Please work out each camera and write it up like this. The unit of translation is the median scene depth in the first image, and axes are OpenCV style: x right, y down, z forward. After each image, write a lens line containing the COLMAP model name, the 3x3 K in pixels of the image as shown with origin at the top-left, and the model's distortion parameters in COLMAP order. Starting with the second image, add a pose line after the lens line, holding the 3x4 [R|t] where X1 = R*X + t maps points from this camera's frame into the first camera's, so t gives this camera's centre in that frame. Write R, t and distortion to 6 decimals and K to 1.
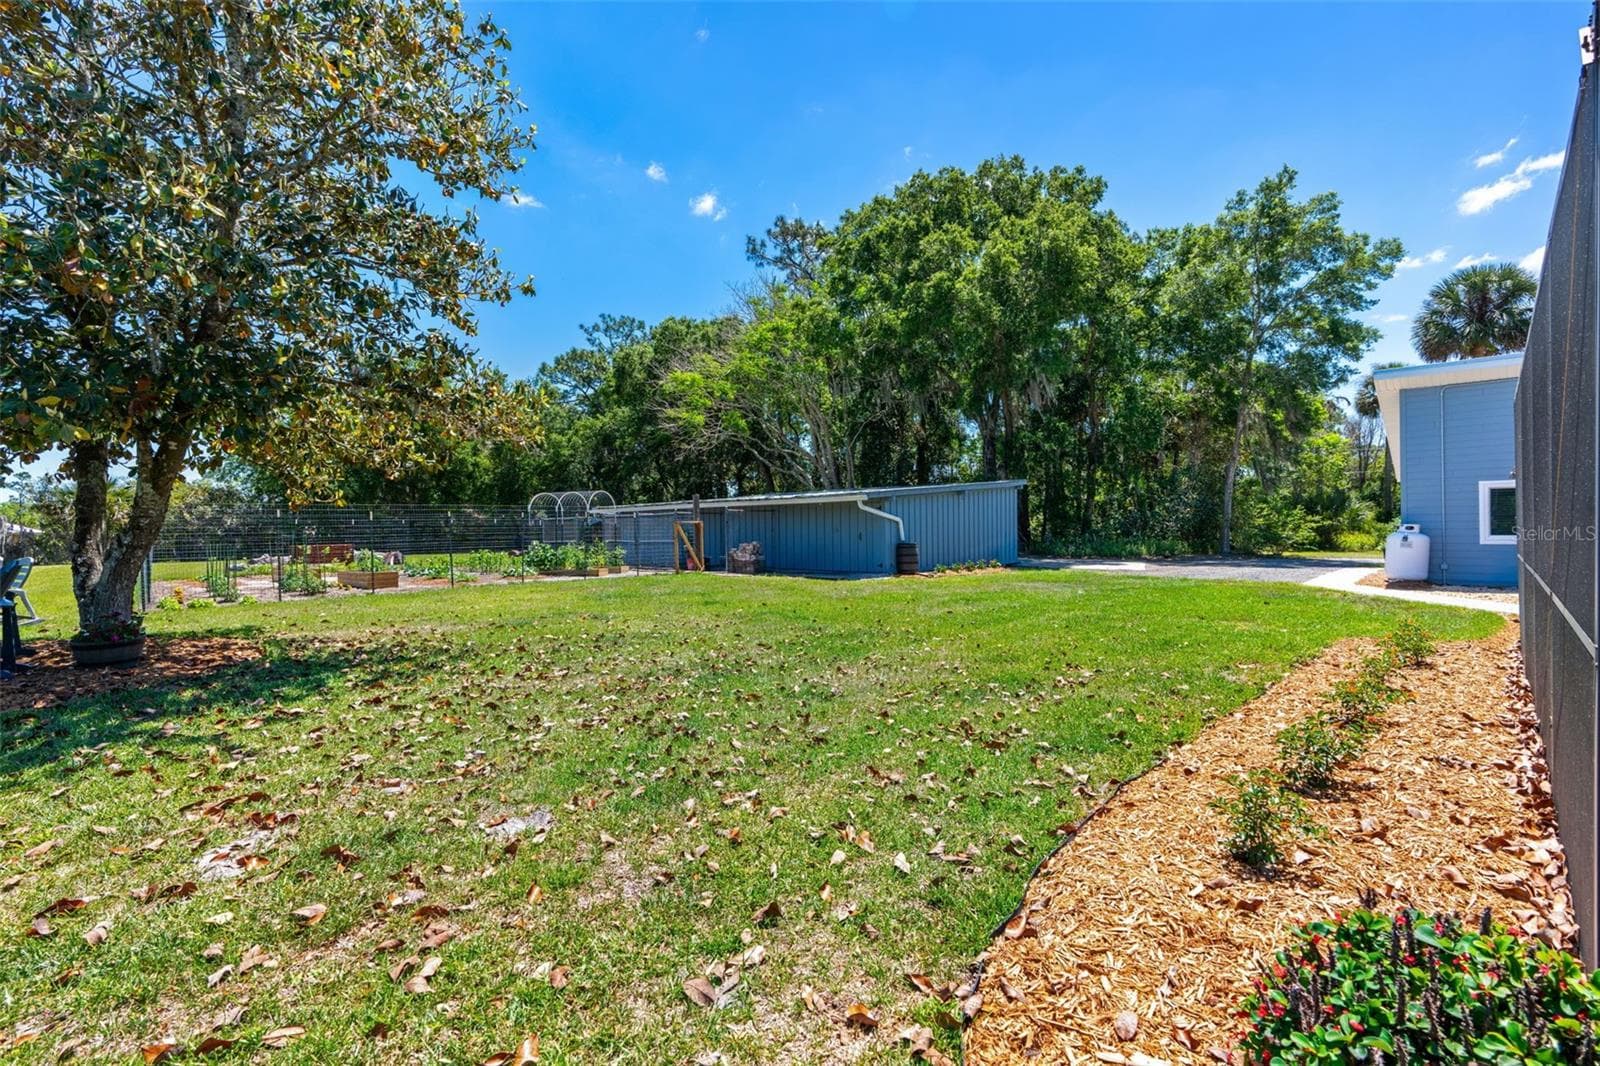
lens RADIAL K [[774.9, 0, 804.8], [0, 774.9, 535.6], [0, 0, 1]] dist [-0.002564, -0.000384]
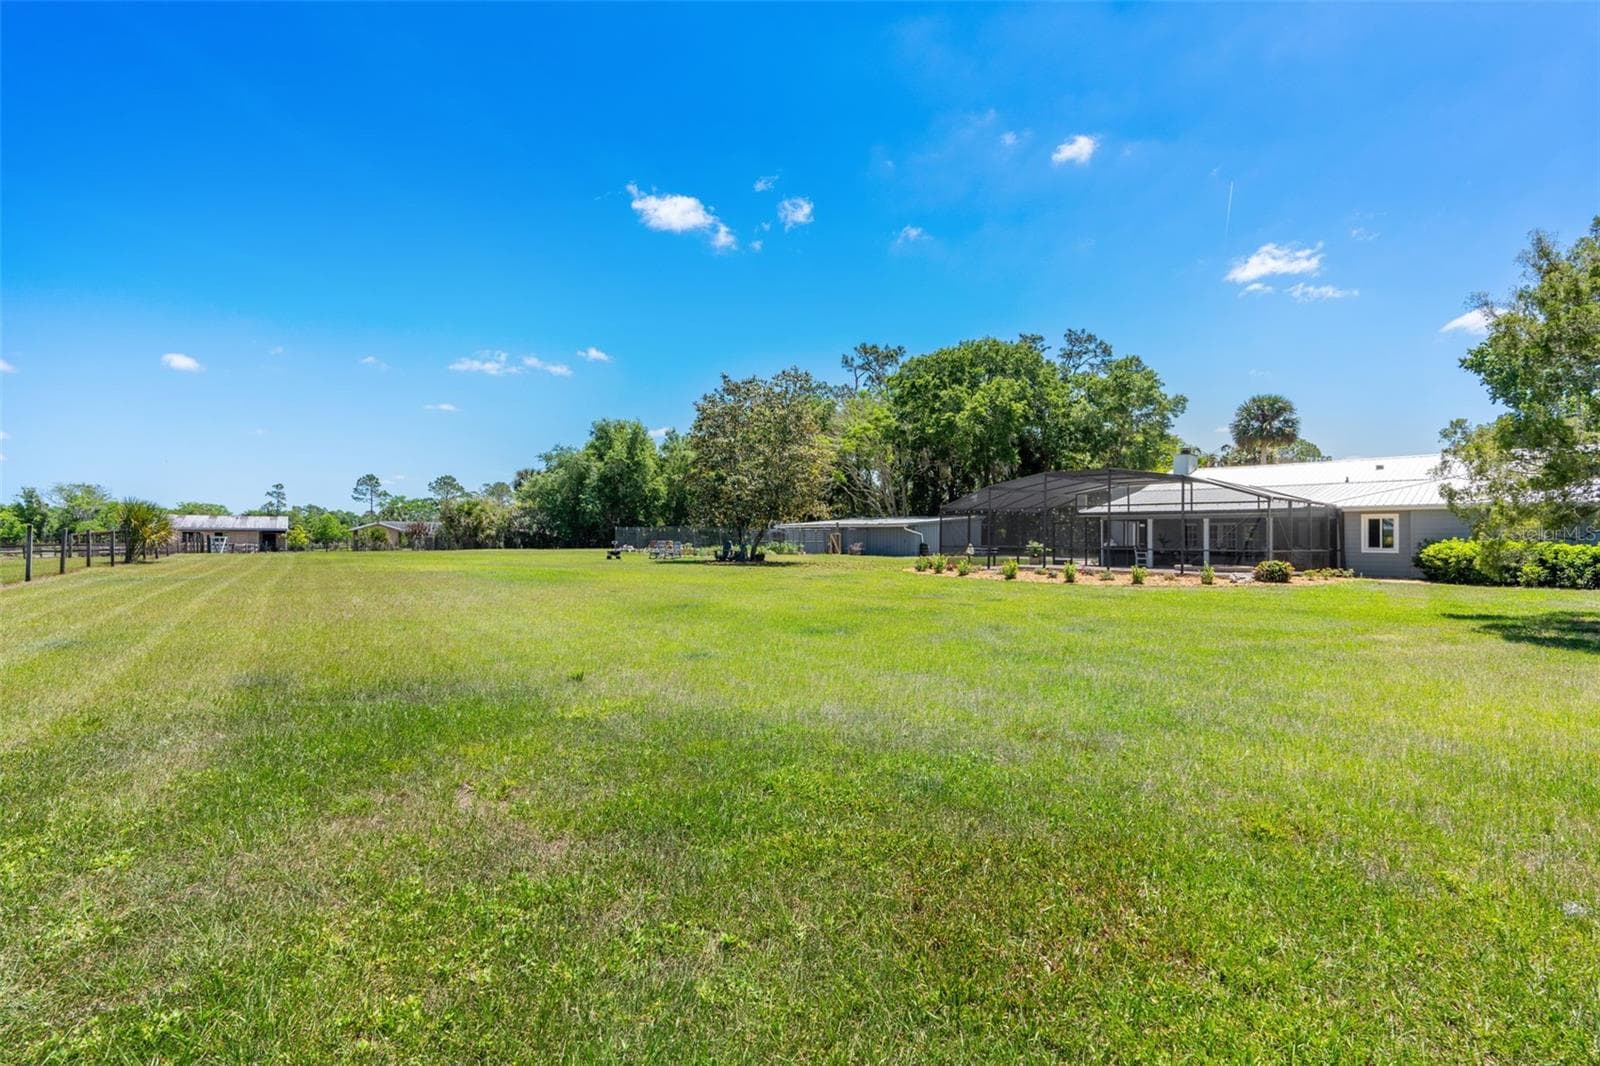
lens RADIAL K [[774.9, 0, 804.8], [0, 774.9, 535.6], [0, 0, 1]] dist [-0.002564, -0.000384]
pose [[0.996617, 0.014052, -0.080980, -0.025233], [-0.015479, 0.999735, -0.017017, 0.017723], [0.080719, 0.018213, 0.996570, -0.819545]]
